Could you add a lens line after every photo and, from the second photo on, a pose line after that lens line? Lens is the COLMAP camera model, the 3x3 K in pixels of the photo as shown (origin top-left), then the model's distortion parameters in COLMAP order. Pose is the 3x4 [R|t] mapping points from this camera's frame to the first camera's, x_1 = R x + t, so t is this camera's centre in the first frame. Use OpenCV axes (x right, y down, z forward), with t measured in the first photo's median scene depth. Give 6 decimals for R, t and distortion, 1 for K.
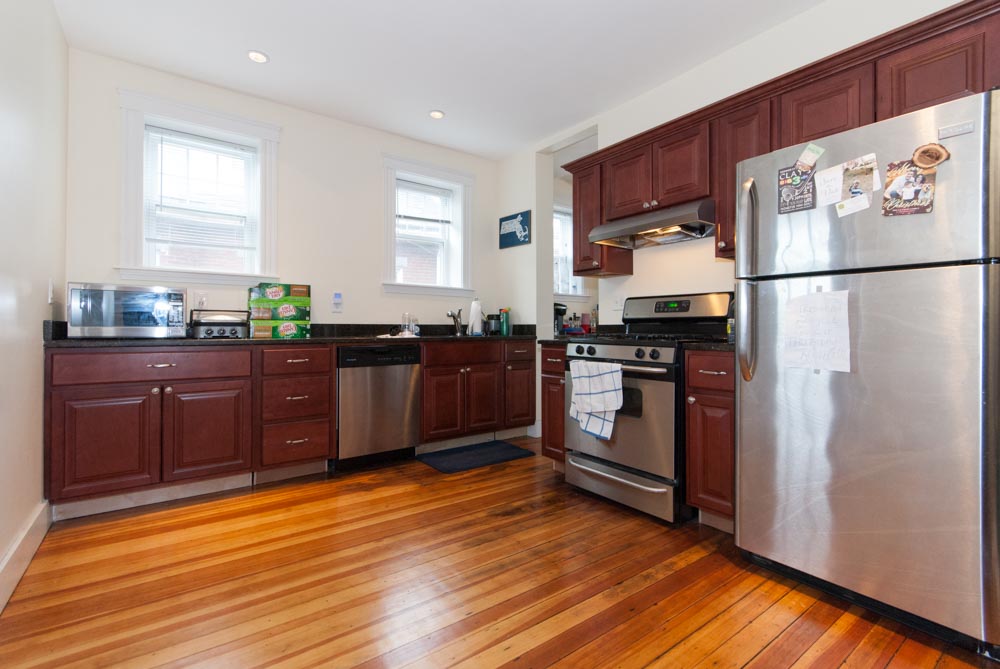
lens RADIAL K [[452.6, 0, 500.0], [0, 452.6, 334.5], [0, 0, 1]] dist [0.000136, 0.000004]
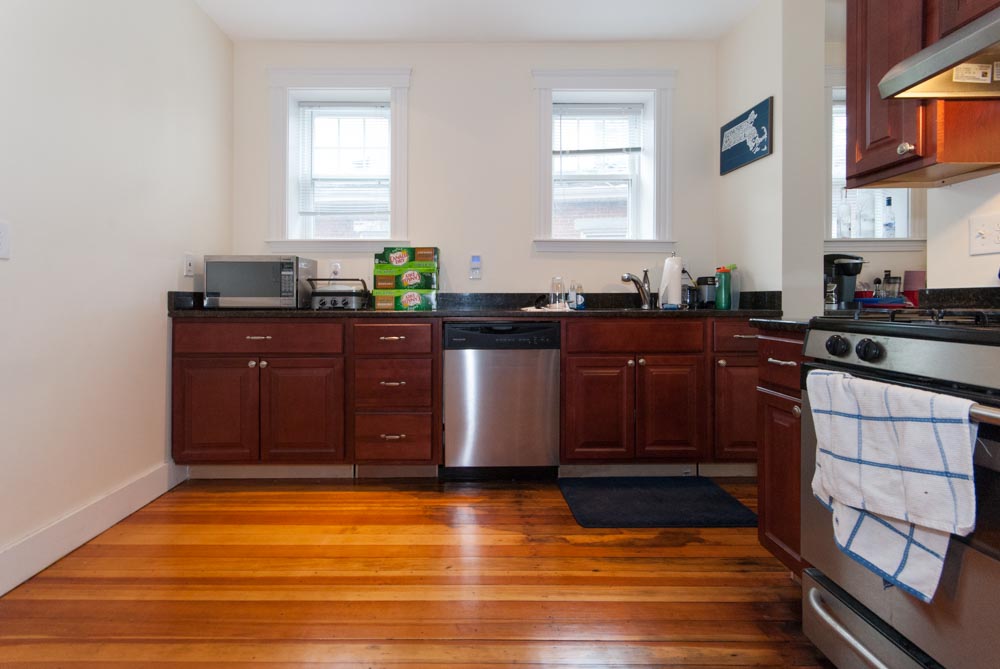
lens RADIAL K [[427.2, 0, 497.9], [0, 427.2, 303.1], [0, 0, 1]] dist [0.002932, 0.000229]
pose [[0.802655, 0.001965, -0.596441, 0.129633], [-0.006126, 0.999969, -0.004950, -0.001830], [0.596412, 0.007627, 0.802642, 0.388842]]
